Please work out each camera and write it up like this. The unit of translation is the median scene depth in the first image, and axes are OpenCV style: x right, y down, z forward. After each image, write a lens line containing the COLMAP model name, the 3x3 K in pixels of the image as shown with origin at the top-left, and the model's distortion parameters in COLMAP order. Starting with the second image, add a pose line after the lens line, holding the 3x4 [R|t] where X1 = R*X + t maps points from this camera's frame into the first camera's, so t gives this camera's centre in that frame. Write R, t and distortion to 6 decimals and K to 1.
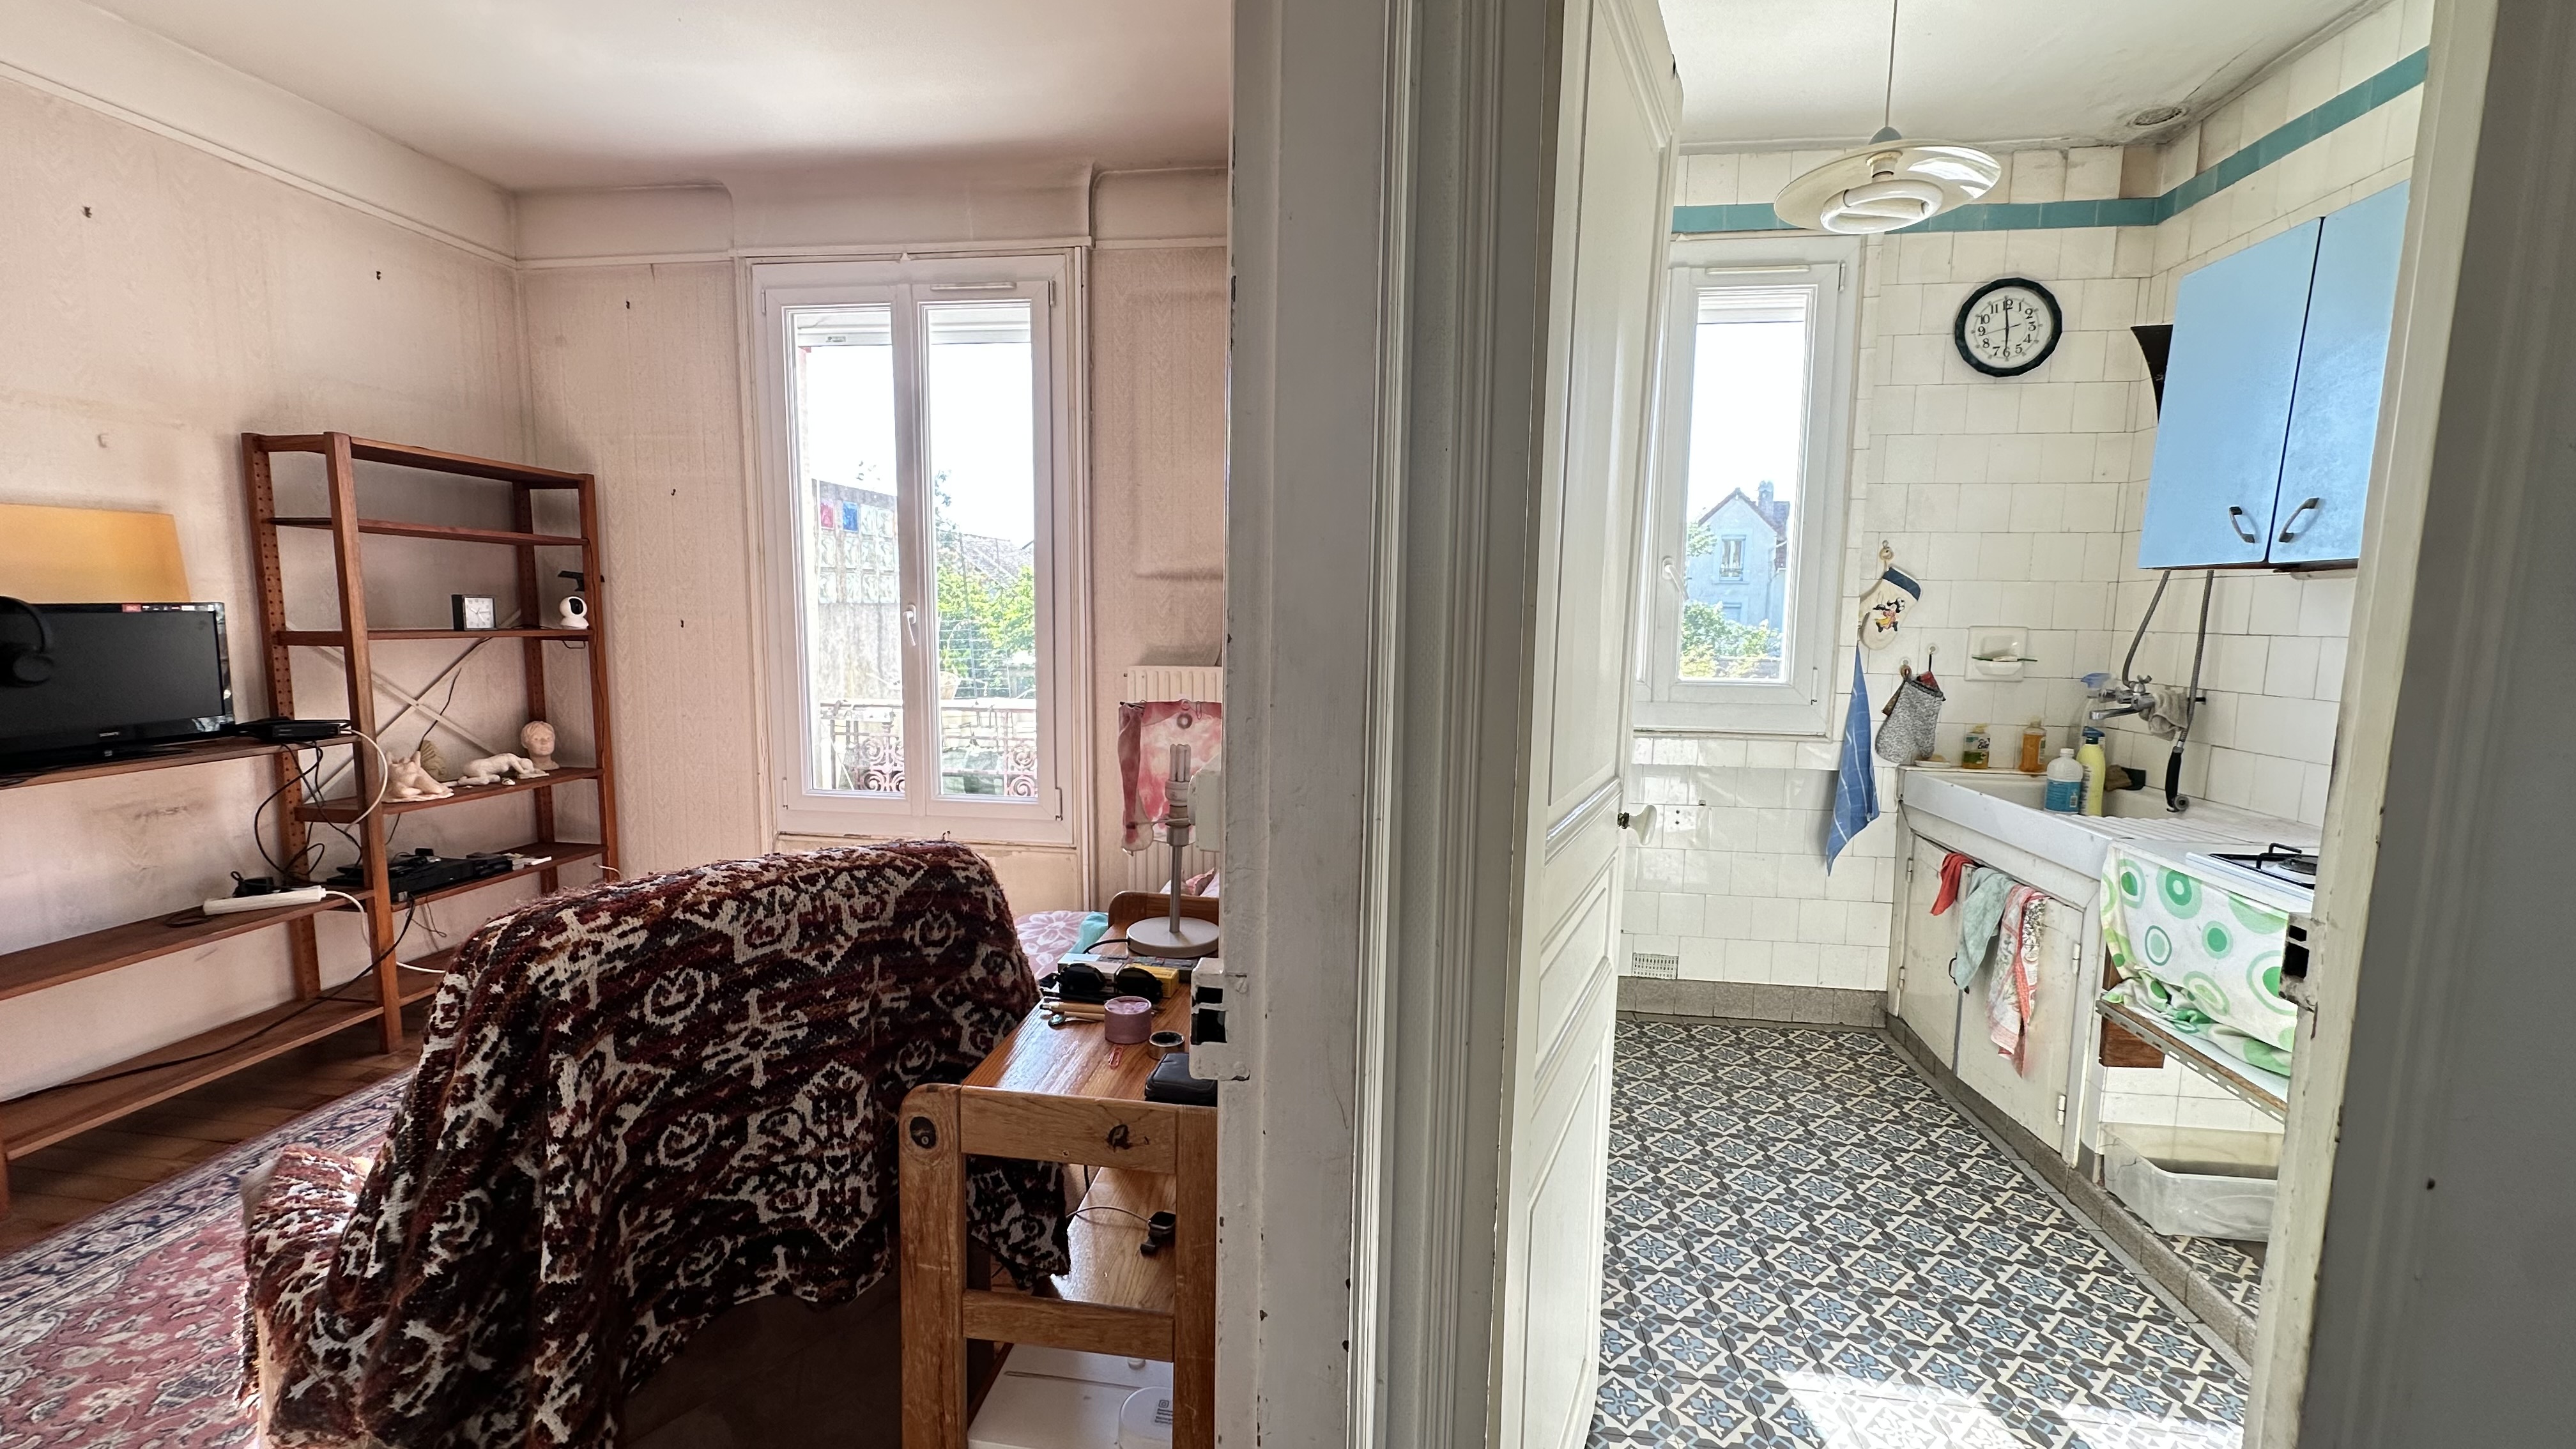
lens RADIAL K [[1033.4, 0, 1278.4], [0, 1033.4, 724.4], [0, 0, 1]] dist [-0.000067, -0.000234]
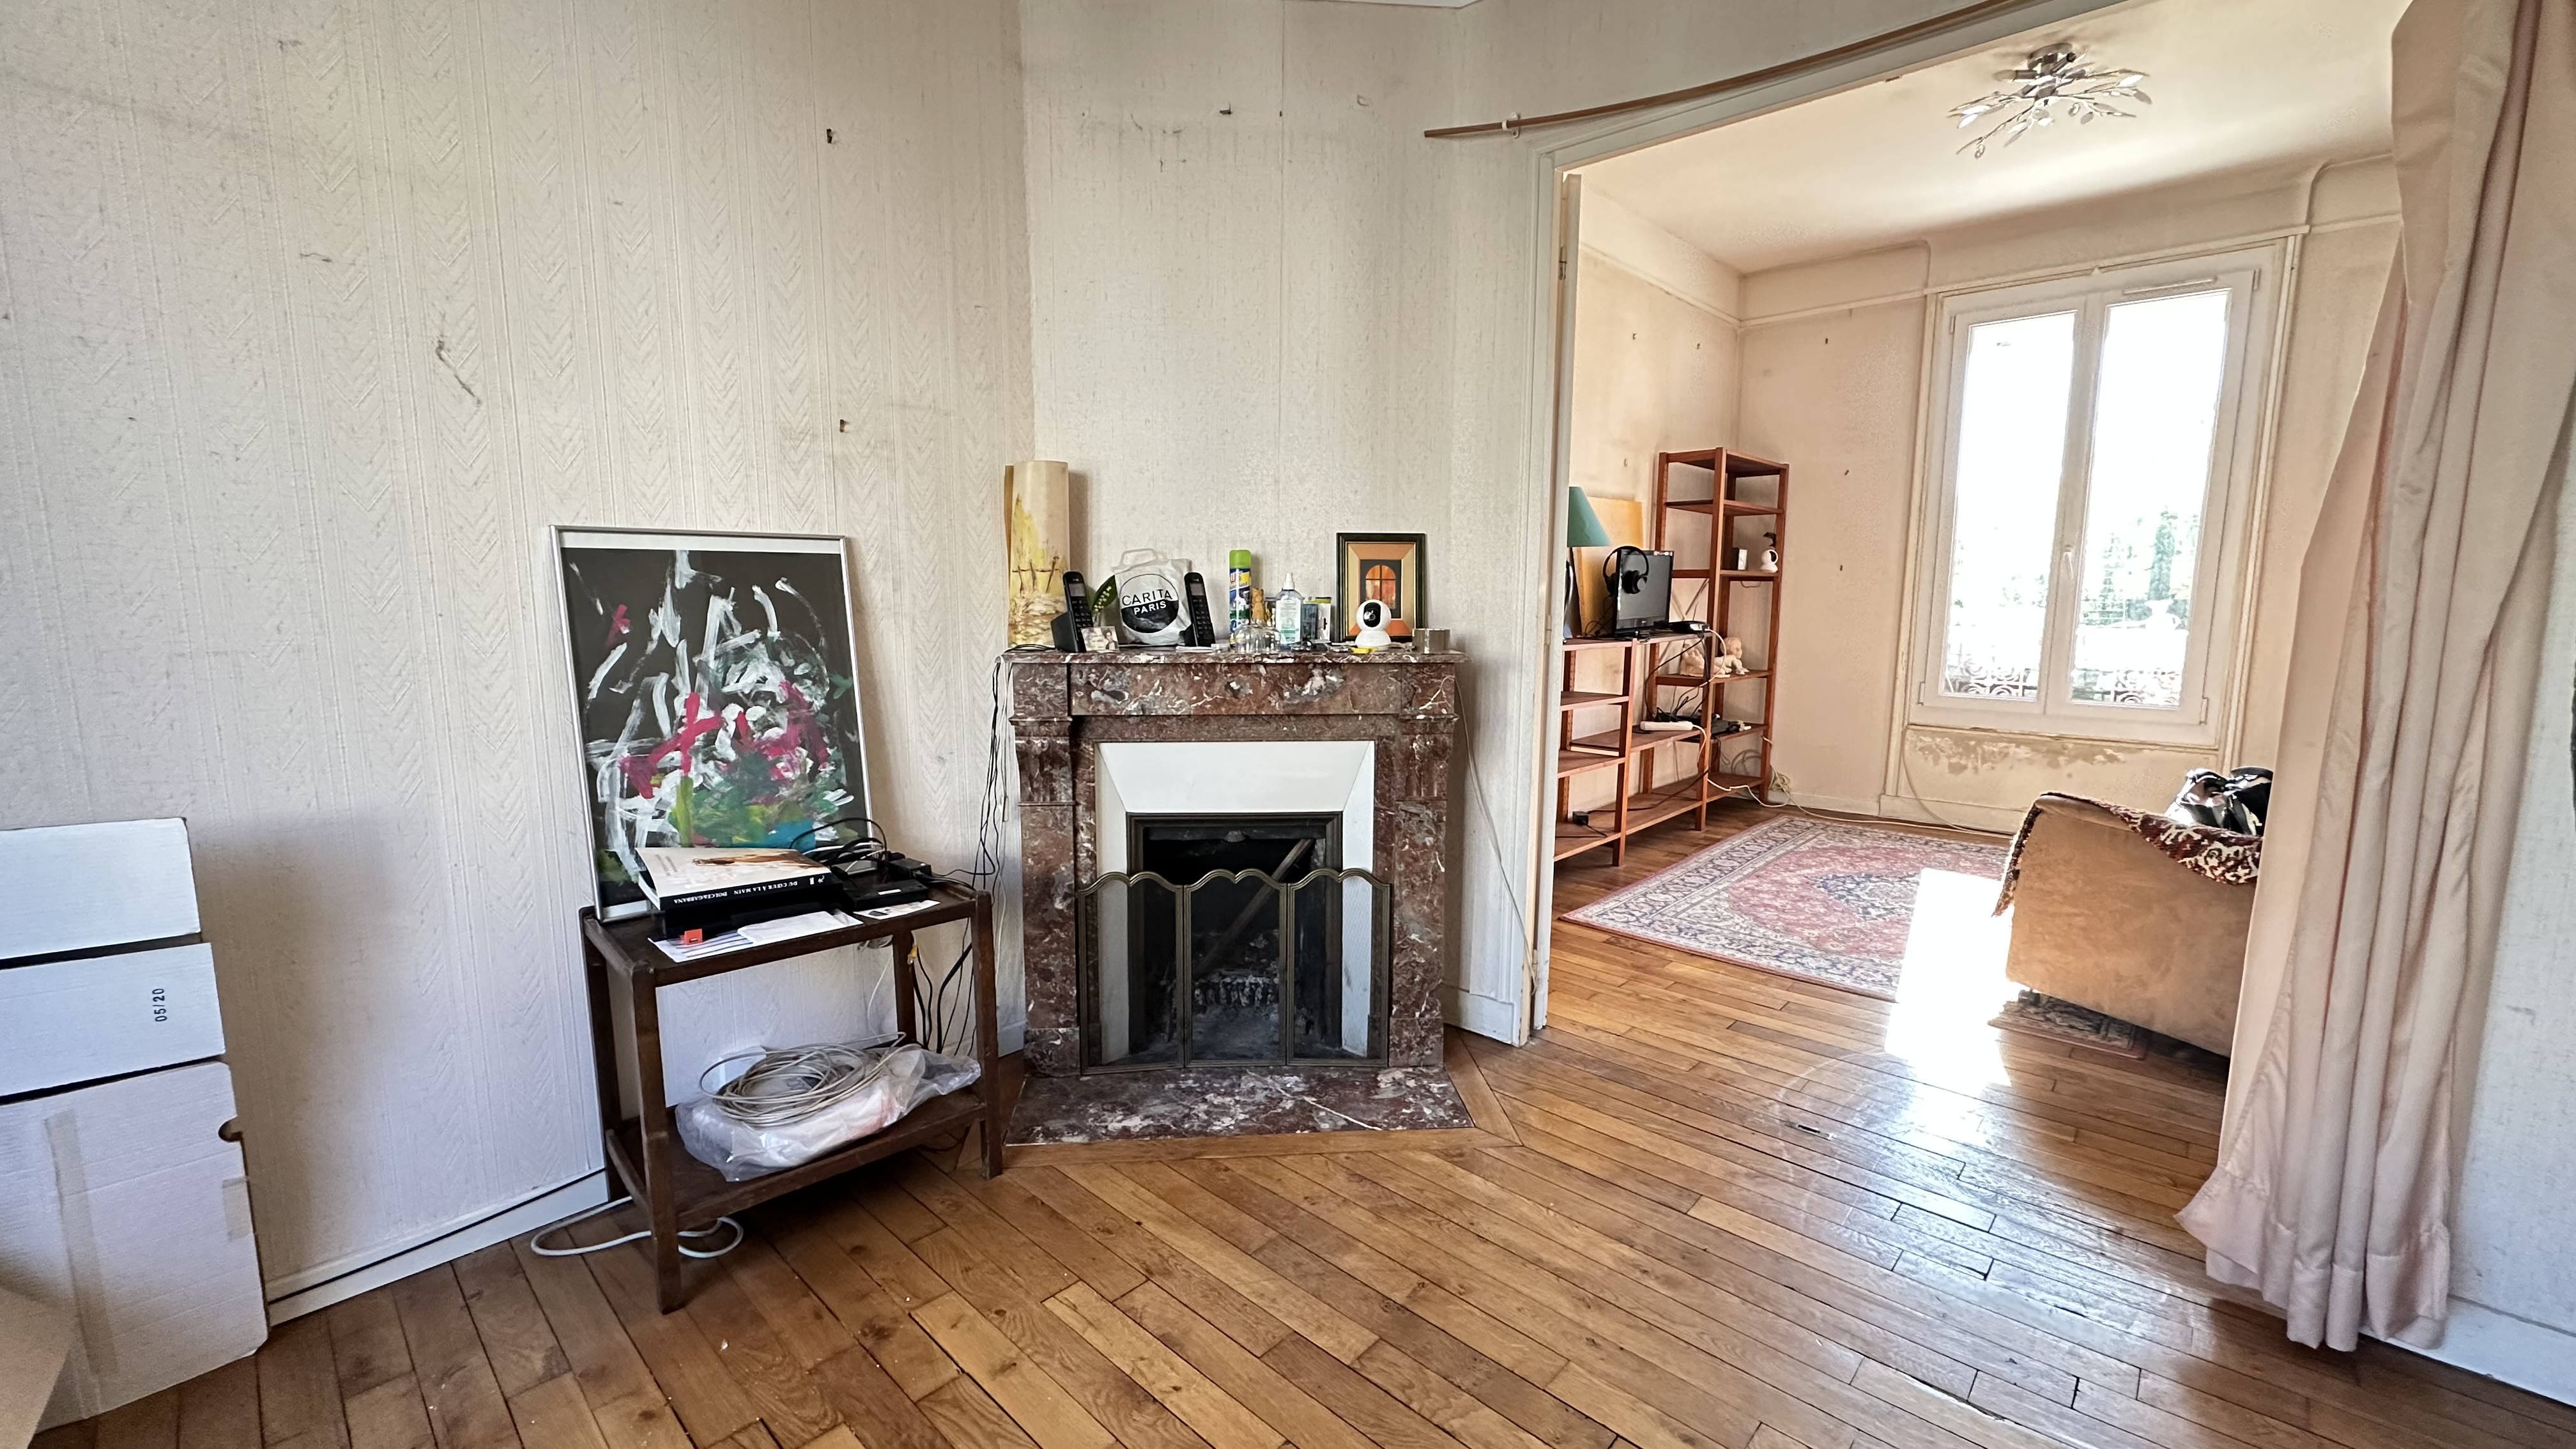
lens RADIAL K [[1033.4, 0, 1293.8], [0, 1033.4, 727.2], [0, 0, 1]] dist [-0.000067, -0.000234]
pose [[0.816734, 0.068219, -0.572968, -0.402010], [-0.055487, 0.997670, 0.039691, 0.110104], [0.574341, -0.000625, 0.818616, -0.603253]]
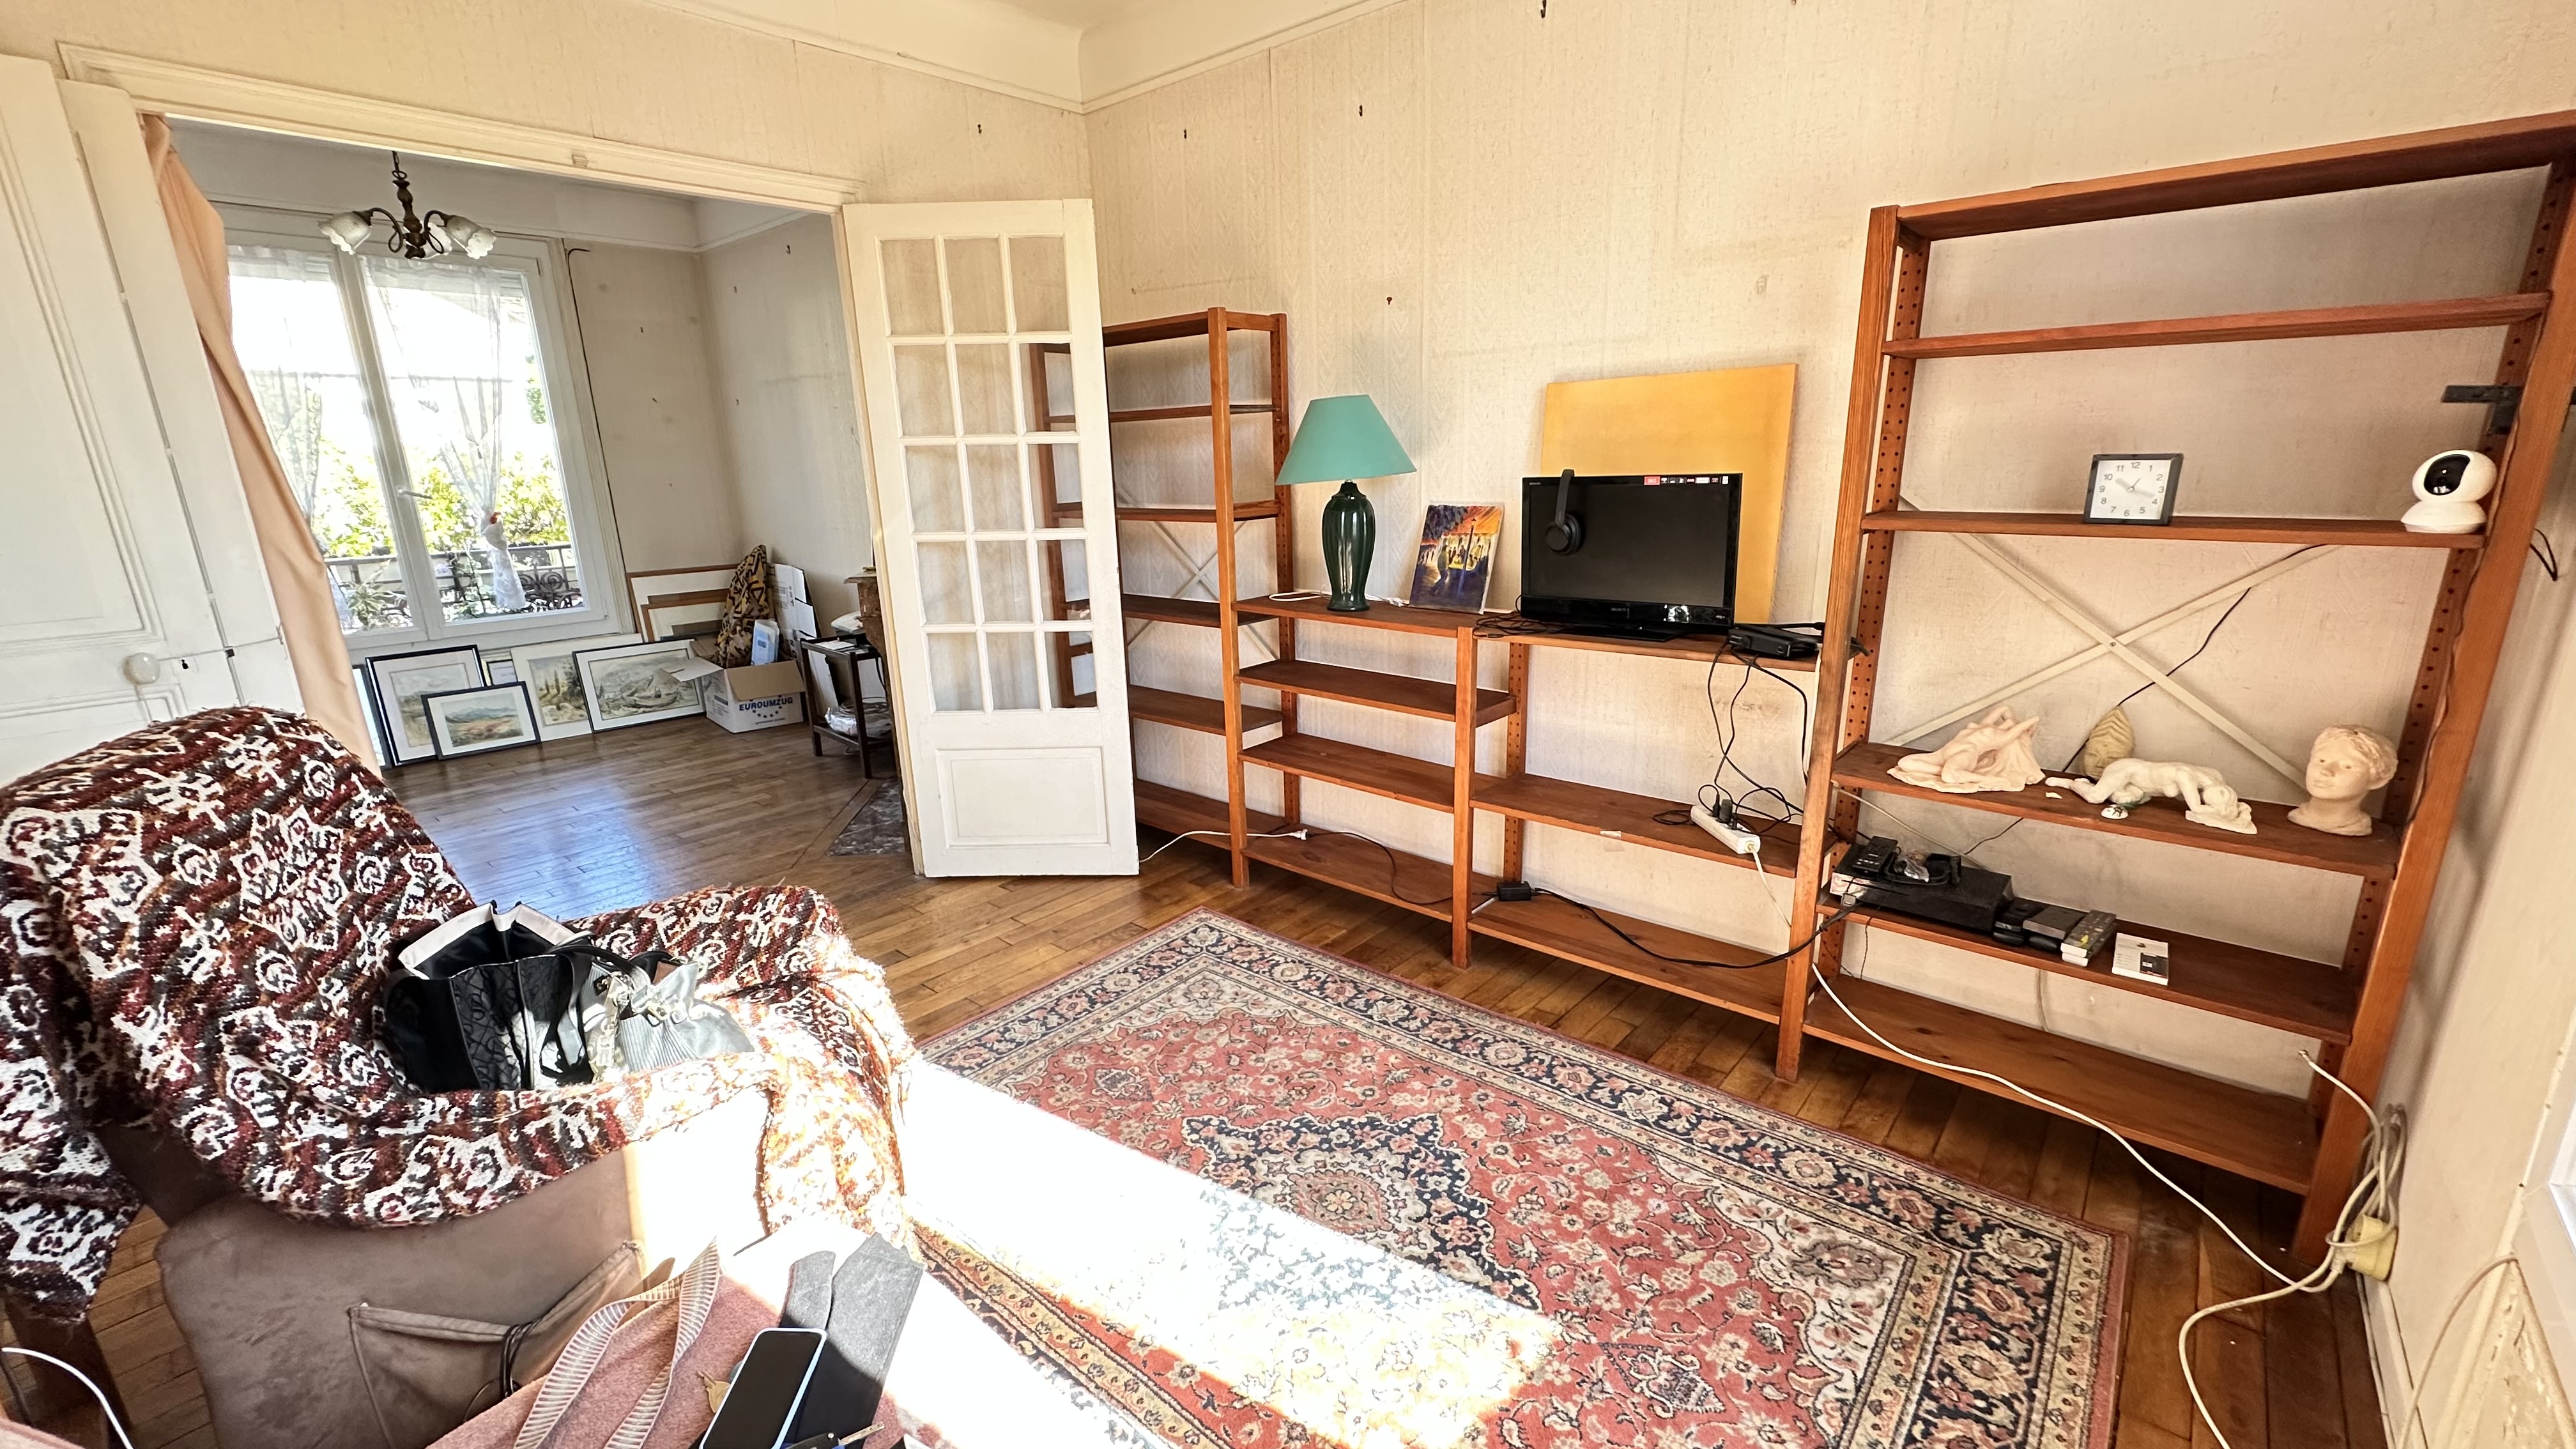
lens RADIAL K [[1033.4, 0, 1286.5], [0, 1033.4, 731.6], [0, 0, 1]] dist [-0.000067, -0.000234]
pose [[-0.543848, 0.221714, -0.809365, -0.089708], [-0.076481, 0.947359, 0.310905, -0.113744], [0.835691, 0.230986, -0.498262, 0.875380]]
